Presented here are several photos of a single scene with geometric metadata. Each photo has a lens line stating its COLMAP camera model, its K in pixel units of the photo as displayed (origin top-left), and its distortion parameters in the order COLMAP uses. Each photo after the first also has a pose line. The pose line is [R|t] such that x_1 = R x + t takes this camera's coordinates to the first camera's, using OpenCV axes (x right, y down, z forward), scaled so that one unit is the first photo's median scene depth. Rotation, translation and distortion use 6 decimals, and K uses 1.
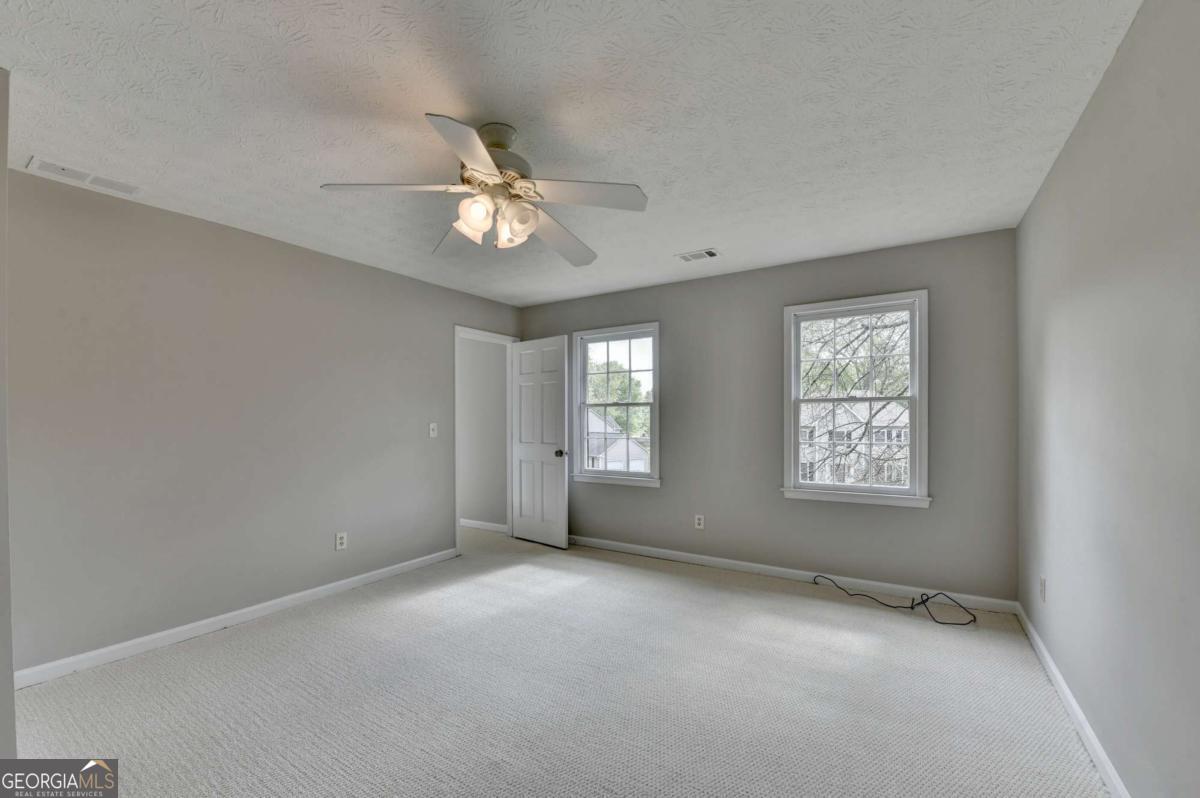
lens RADIAL K [[473.2, 0, 599.7], [0, 473.2, 415.4], [0, 0, 1]] dist [-0.013989, -0.006653]
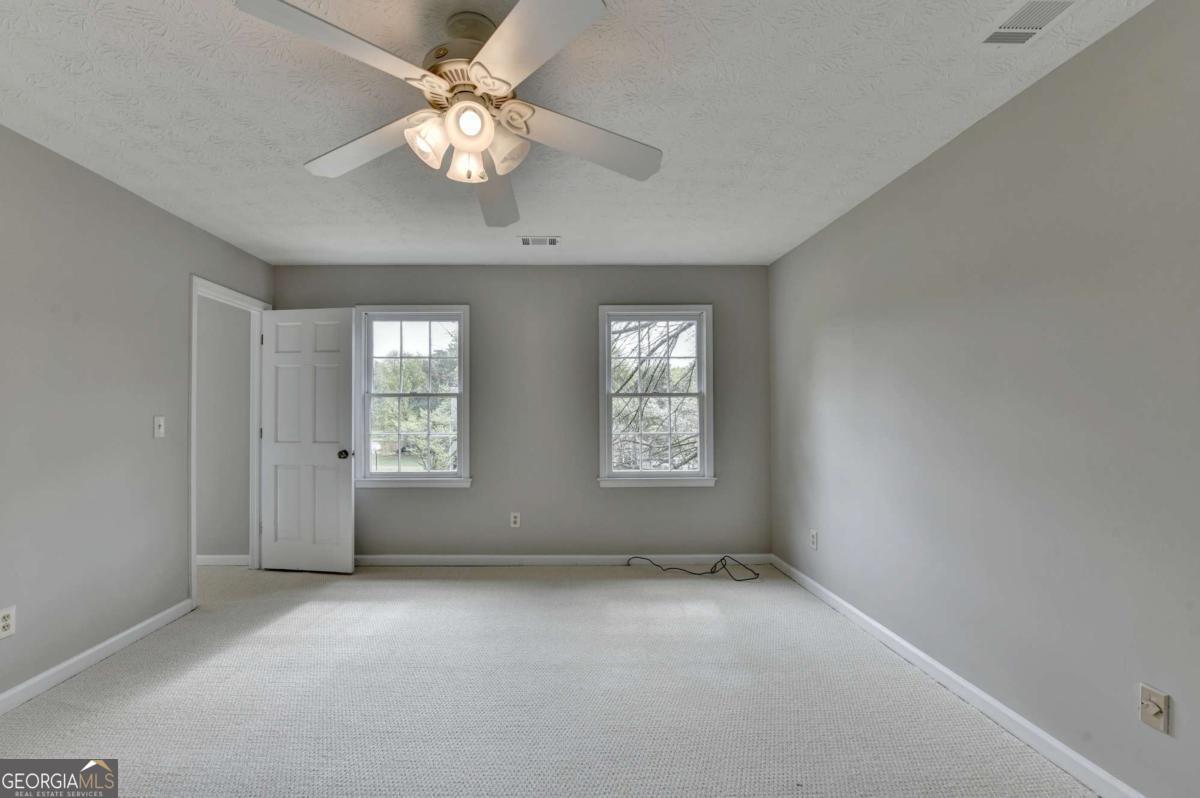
lens RADIAL K [[480.6, 0, 589.8], [0, 480.6, 401.2], [0, 0, 1]] dist [-0.015007, -0.002737]
pose [[0.846114, 0.014767, 0.532797, -0.186605], [-0.005713, 0.999810, -0.018638, 0.003573], [-0.532971, 0.012726, 0.846038, 0.105198]]
